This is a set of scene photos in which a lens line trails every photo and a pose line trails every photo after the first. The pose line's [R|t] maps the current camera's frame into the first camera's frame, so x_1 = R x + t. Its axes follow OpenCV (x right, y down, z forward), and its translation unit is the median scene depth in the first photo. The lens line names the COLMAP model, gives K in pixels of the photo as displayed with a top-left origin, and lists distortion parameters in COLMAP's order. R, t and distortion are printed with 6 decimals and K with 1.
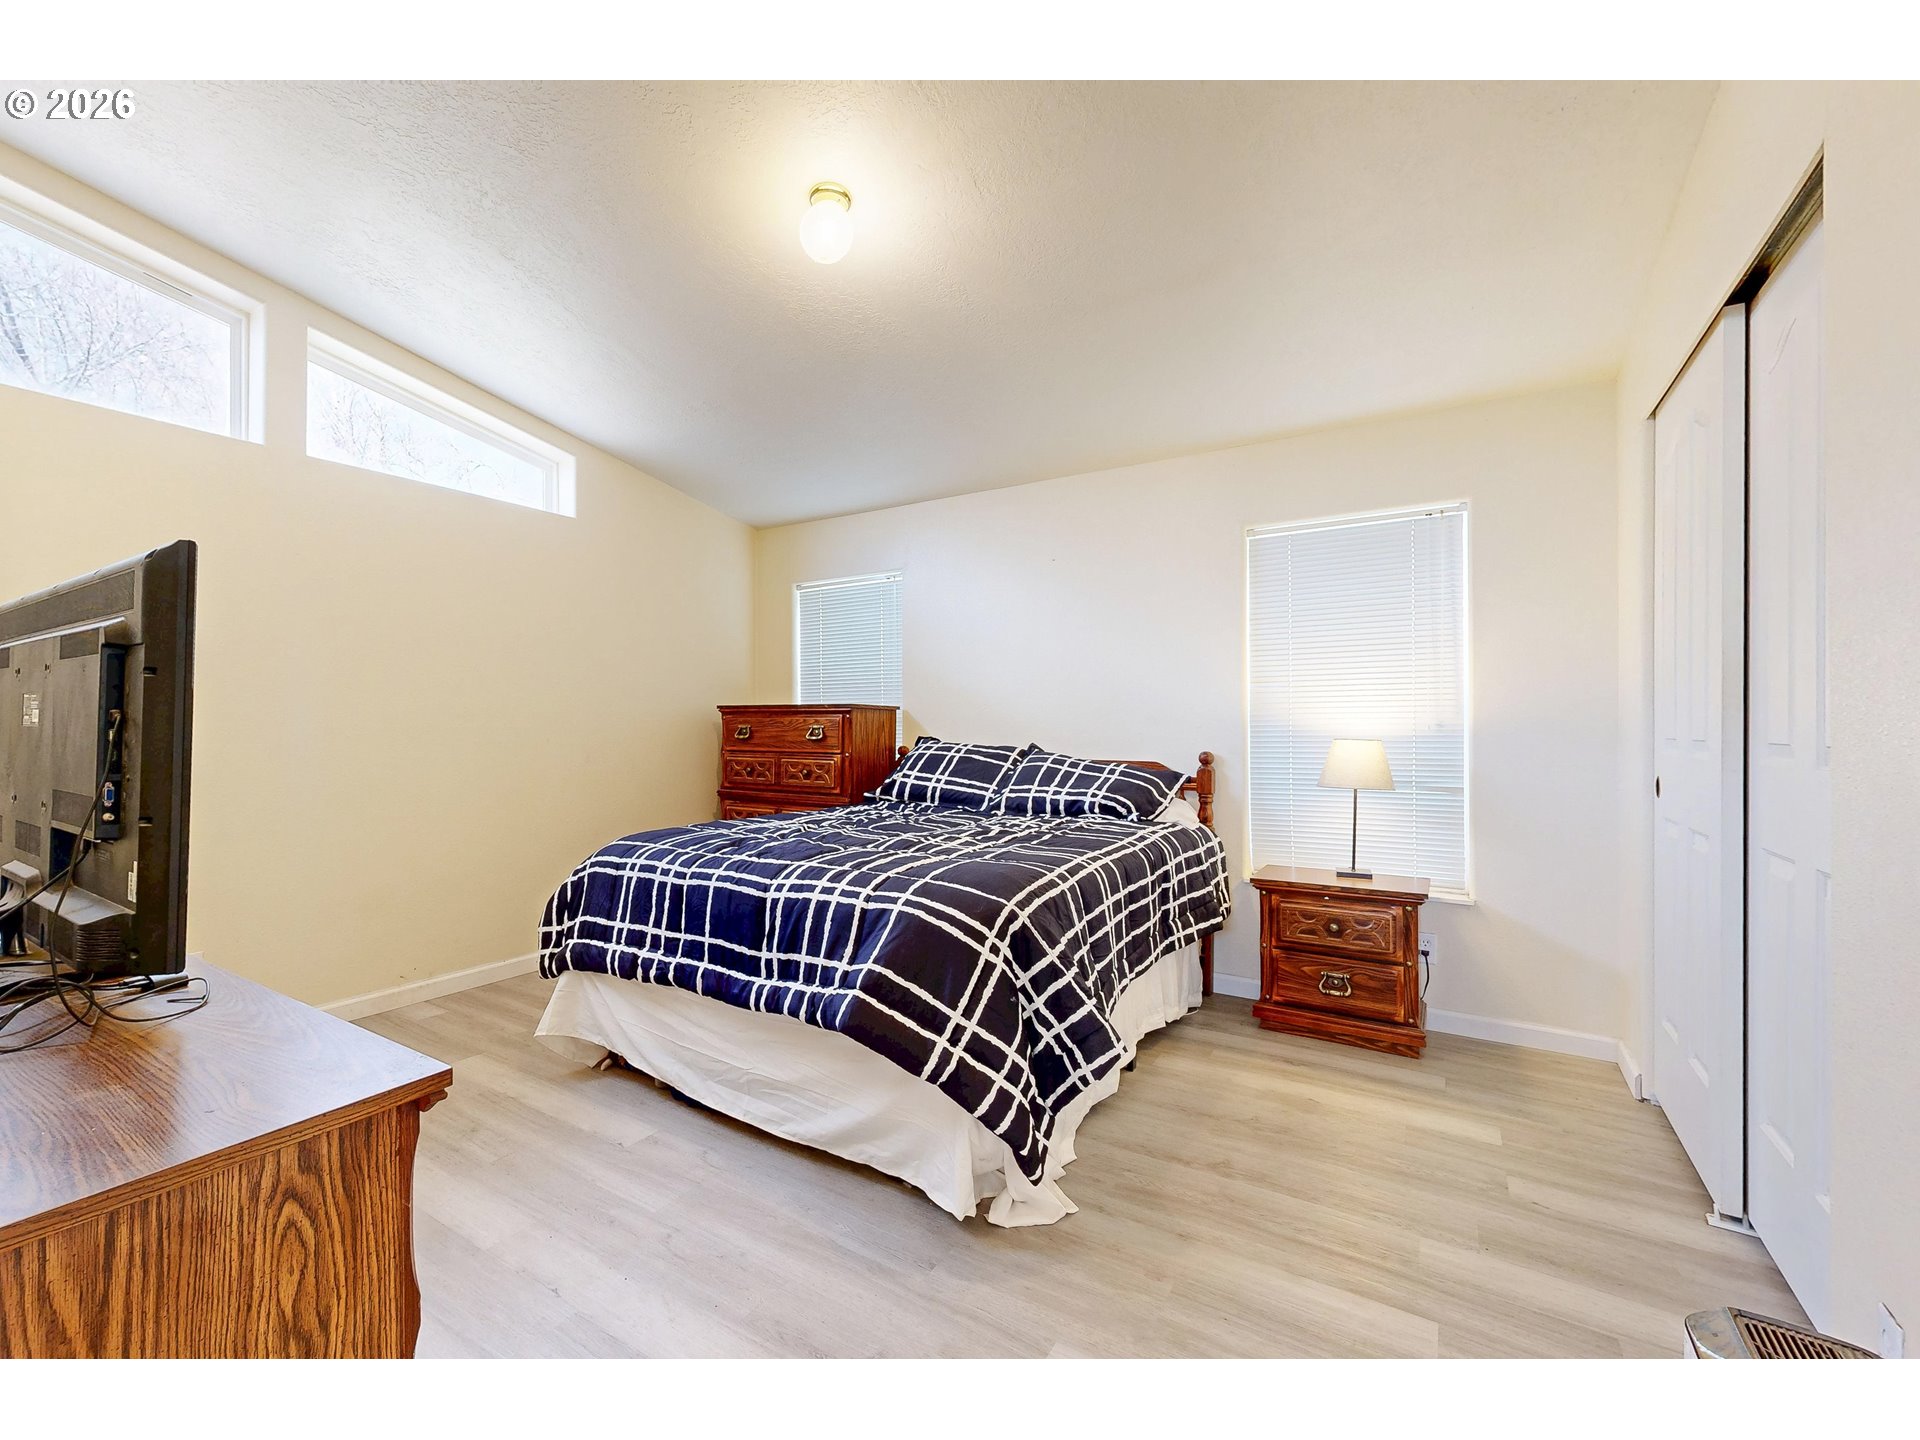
lens RADIAL K [[804.8, 0, 948.3], [0, 804.8, 724.9], [0, 0, 1]] dist [-0.001707, 0.000161]
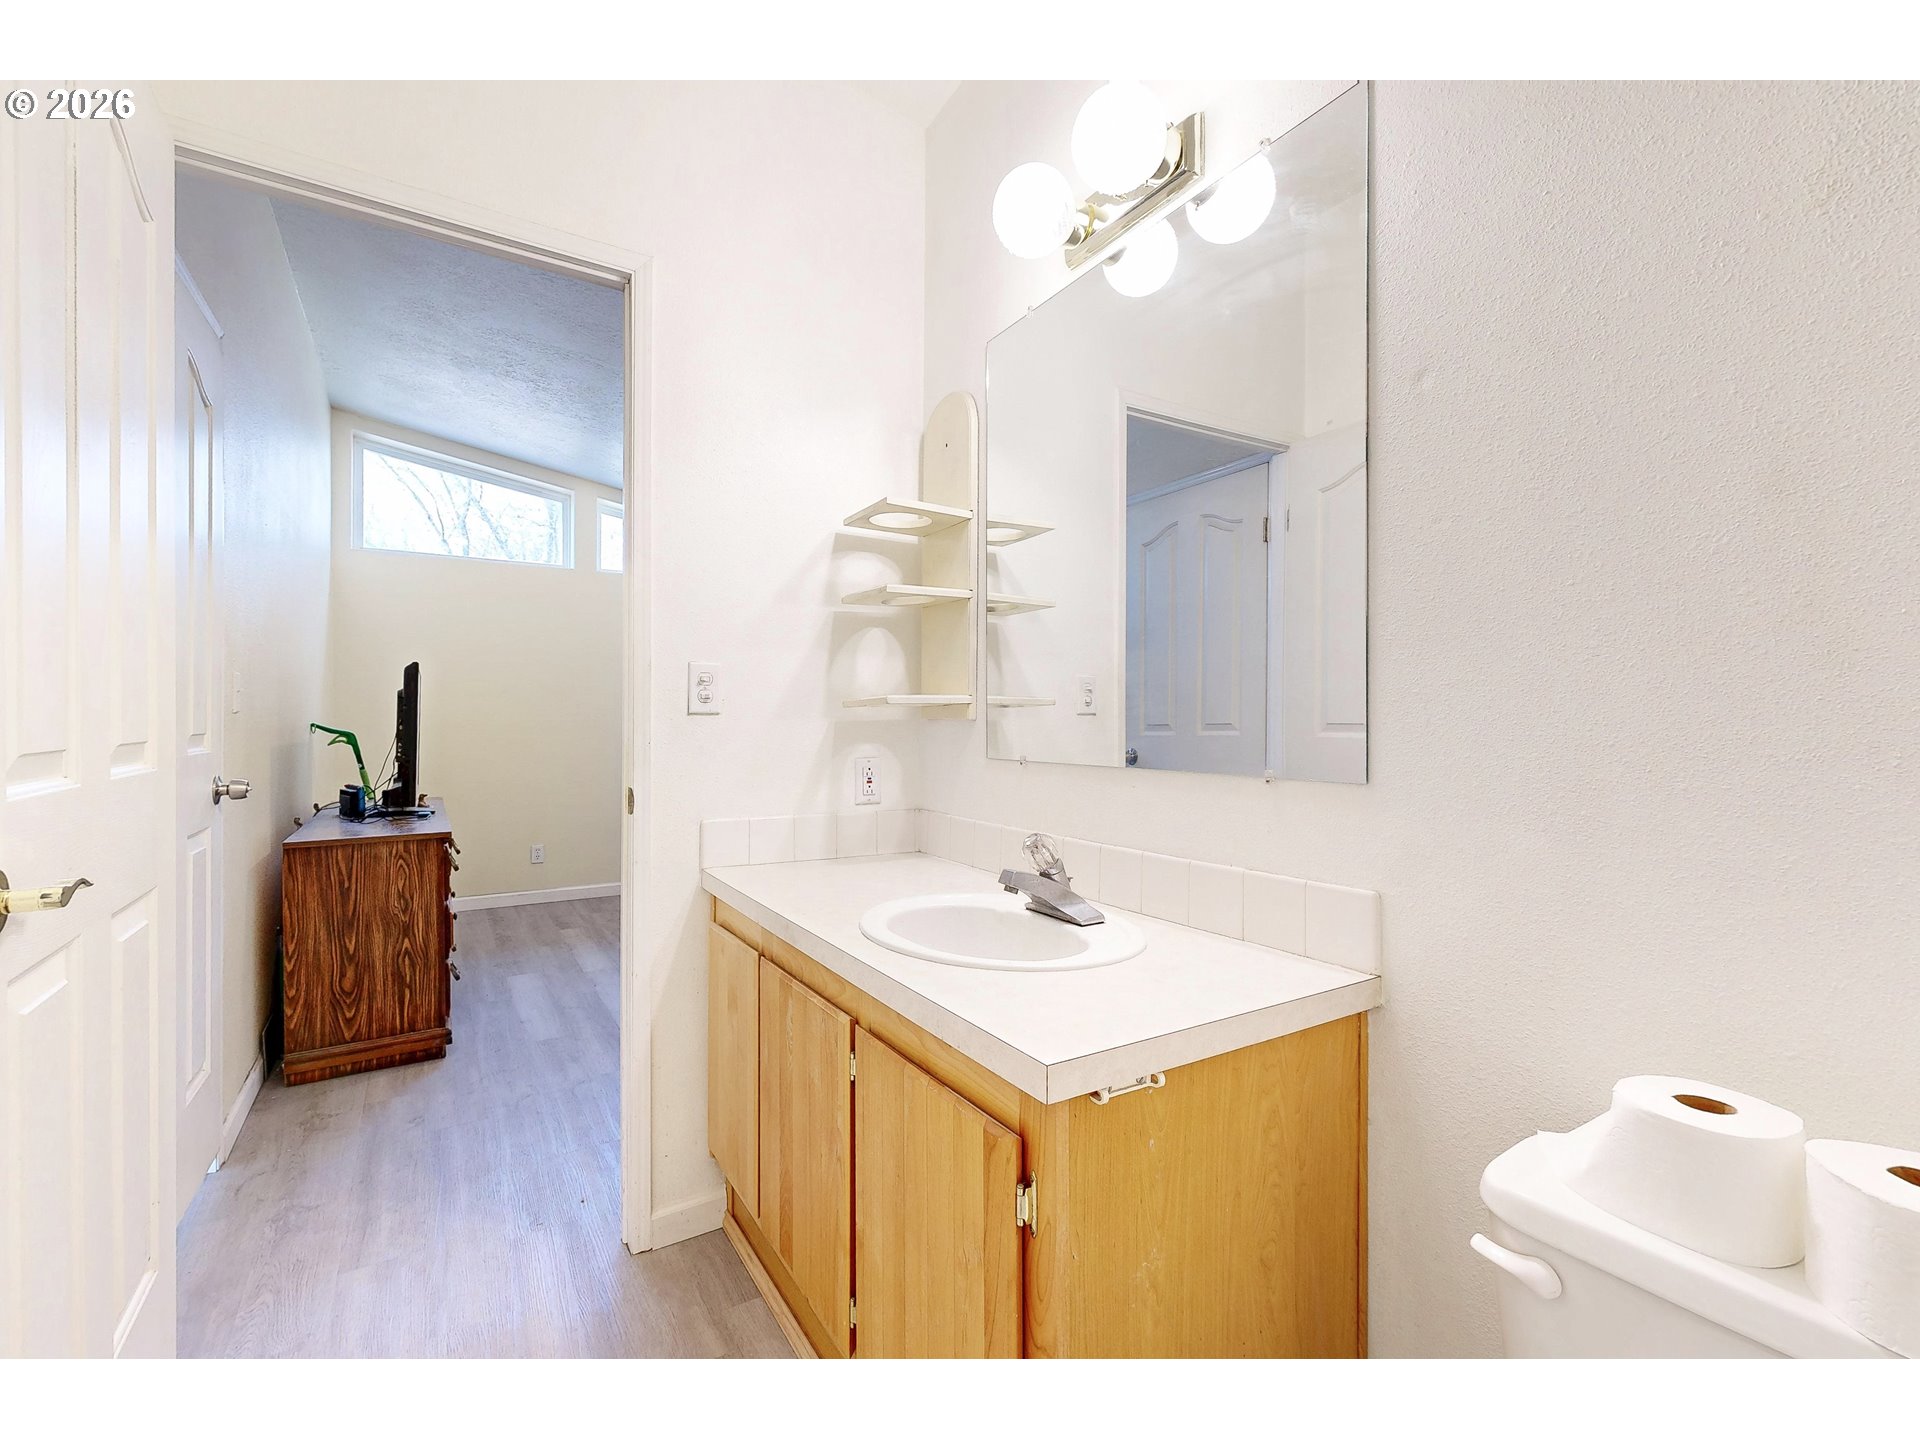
lens RADIAL K [[804.8, 0, 948.3], [0, 804.8, 724.9], [0, 0, 1]] dist [-0.001707, 0.000161]
pose [[0.903924, -0.001863, -0.427689, 2.605318], [0.001246, 0.999998, -0.001721, 0.035268], [0.427691, 0.001023, 0.903925, -1.033410]]
